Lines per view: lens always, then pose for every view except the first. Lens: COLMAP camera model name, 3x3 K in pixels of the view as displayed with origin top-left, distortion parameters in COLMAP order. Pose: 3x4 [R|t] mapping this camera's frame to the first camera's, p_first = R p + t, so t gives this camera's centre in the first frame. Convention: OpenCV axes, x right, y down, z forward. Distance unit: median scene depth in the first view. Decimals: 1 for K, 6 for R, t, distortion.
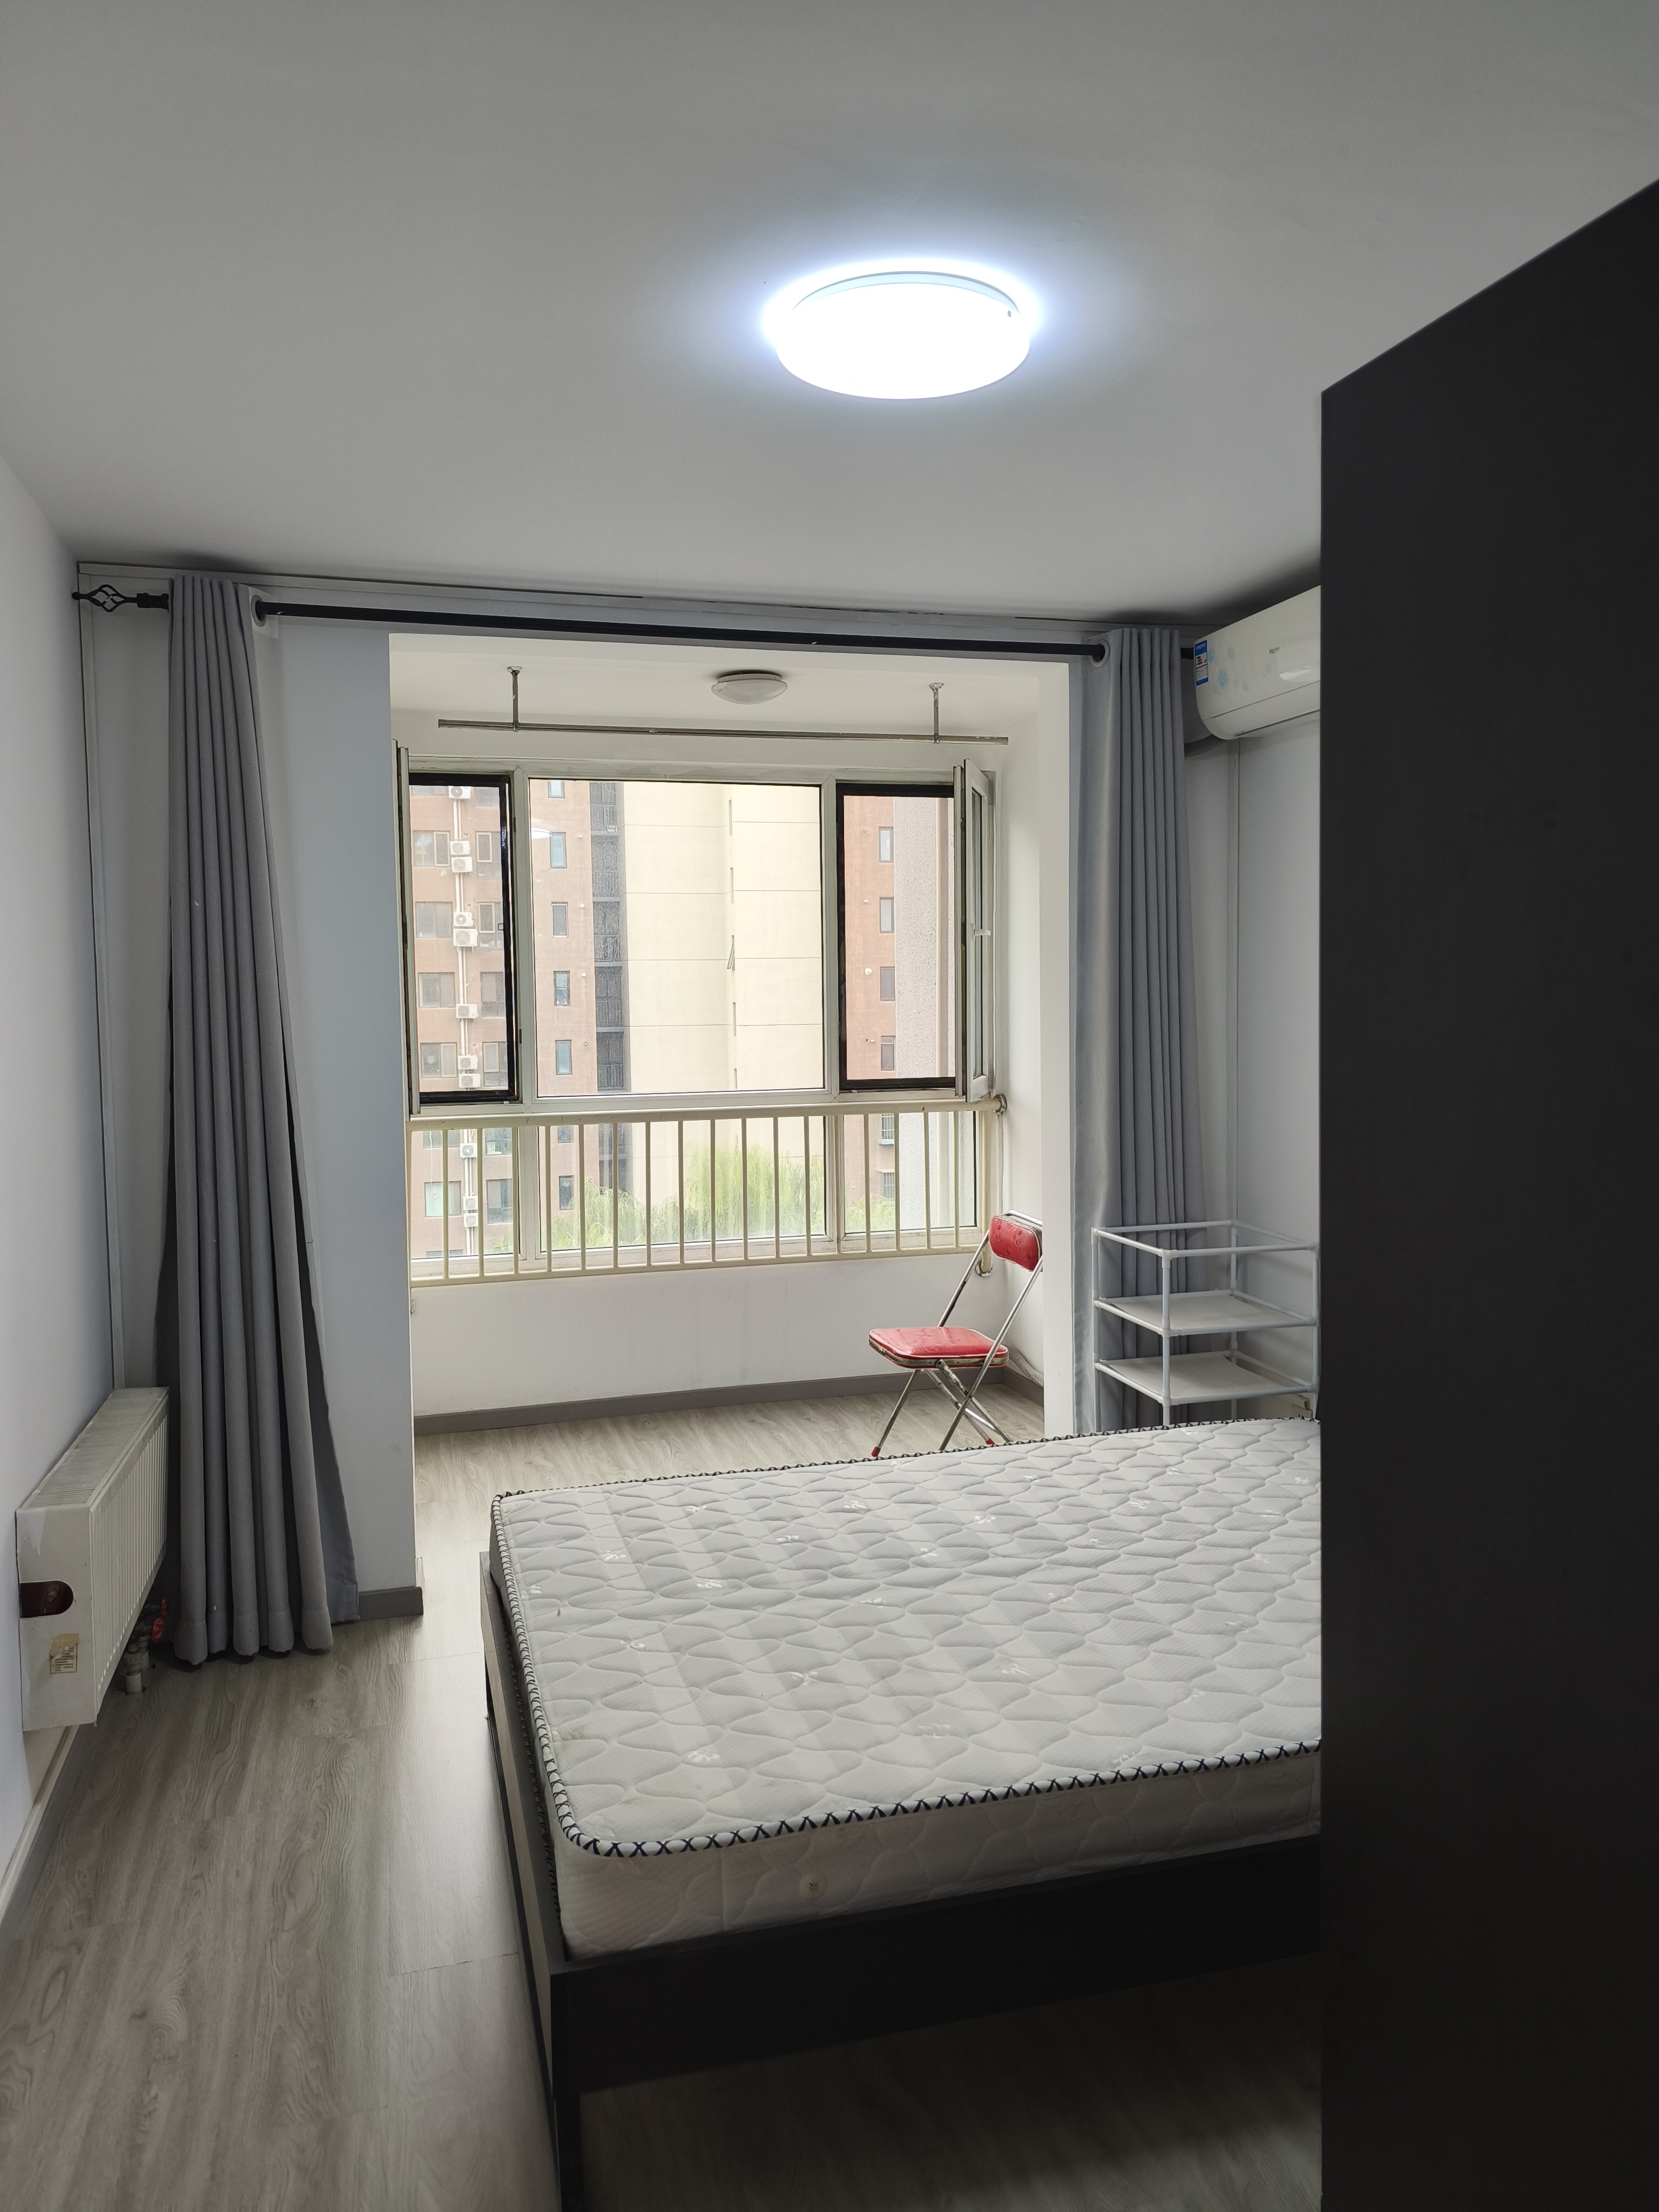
lens RADIAL K [[1622.4, 0, 829.5], [0, 1622.4, 1106.0], [0, 0, 1]] dist [0.031789, -0.002731]
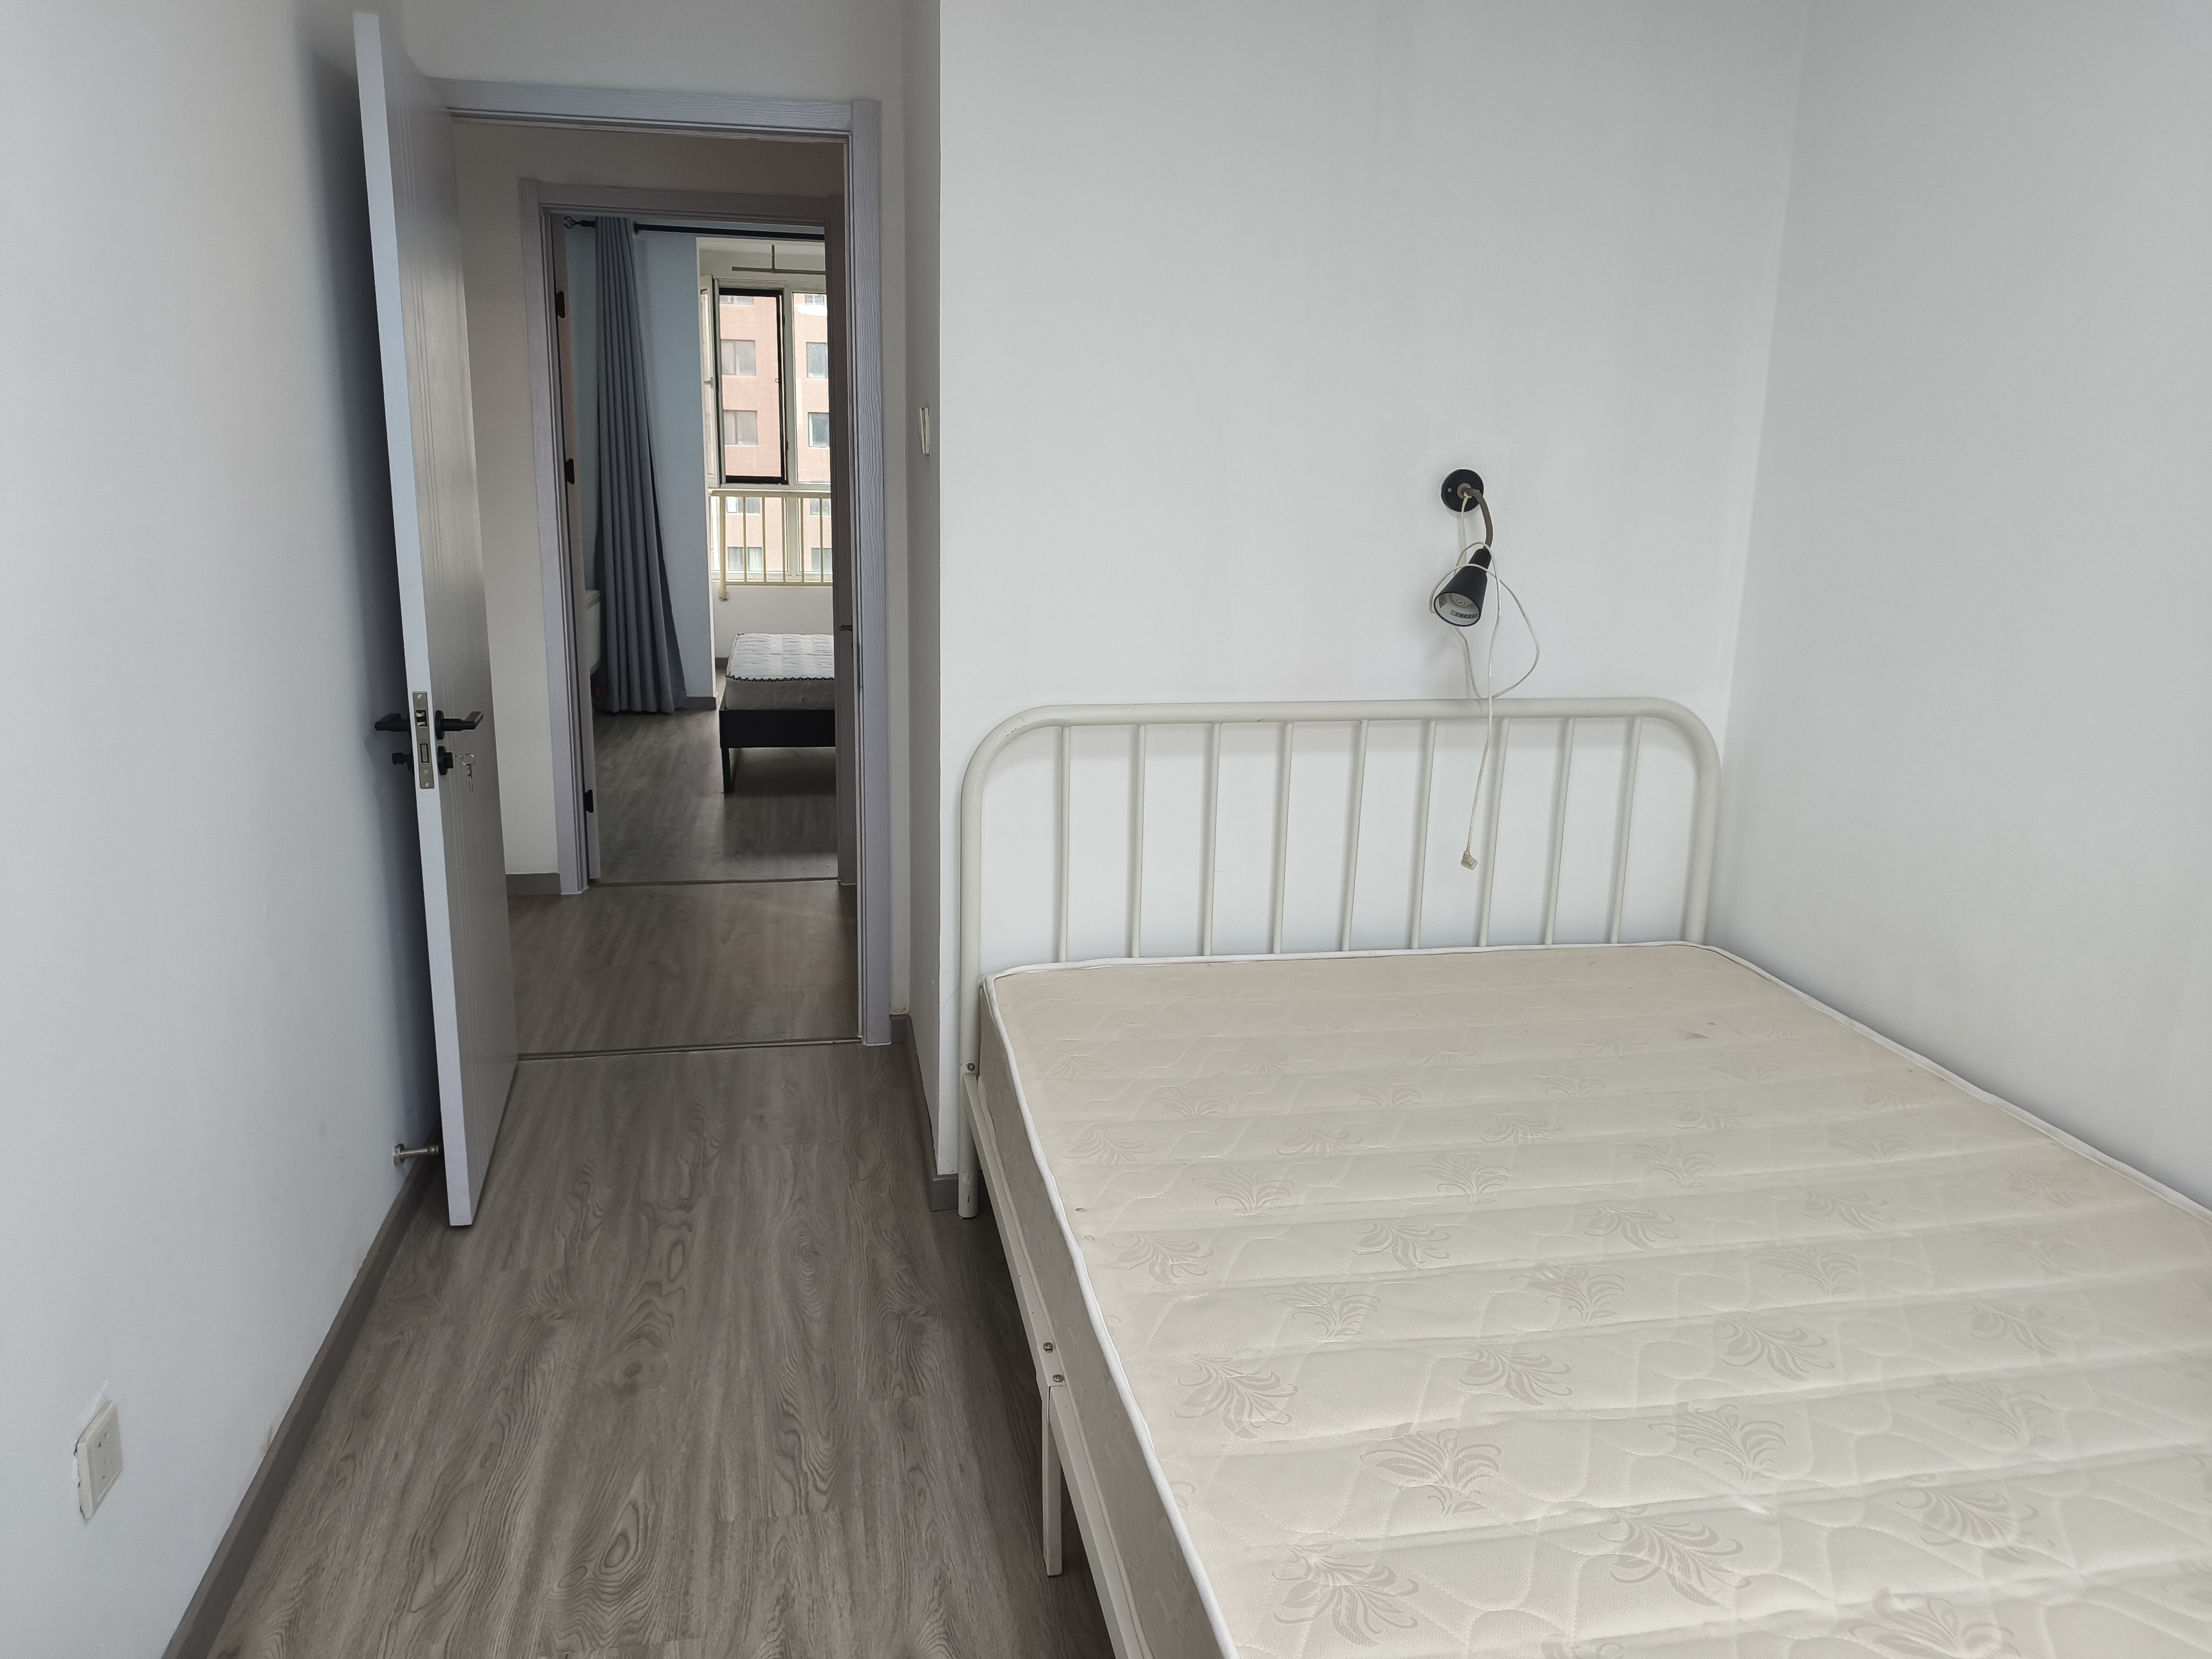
lens RADIAL K [[1622.4, 0, 1106.0], [0, 1622.4, 829.5], [0, 0, 1]] dist [0.031789, -0.002731]
pose [[0.996503, 0.049134, -0.067586, 0.437039], [-0.037788, 0.986403, 0.159943, 0.107987], [0.074525, -0.156830, 0.984810, -1.156208]]
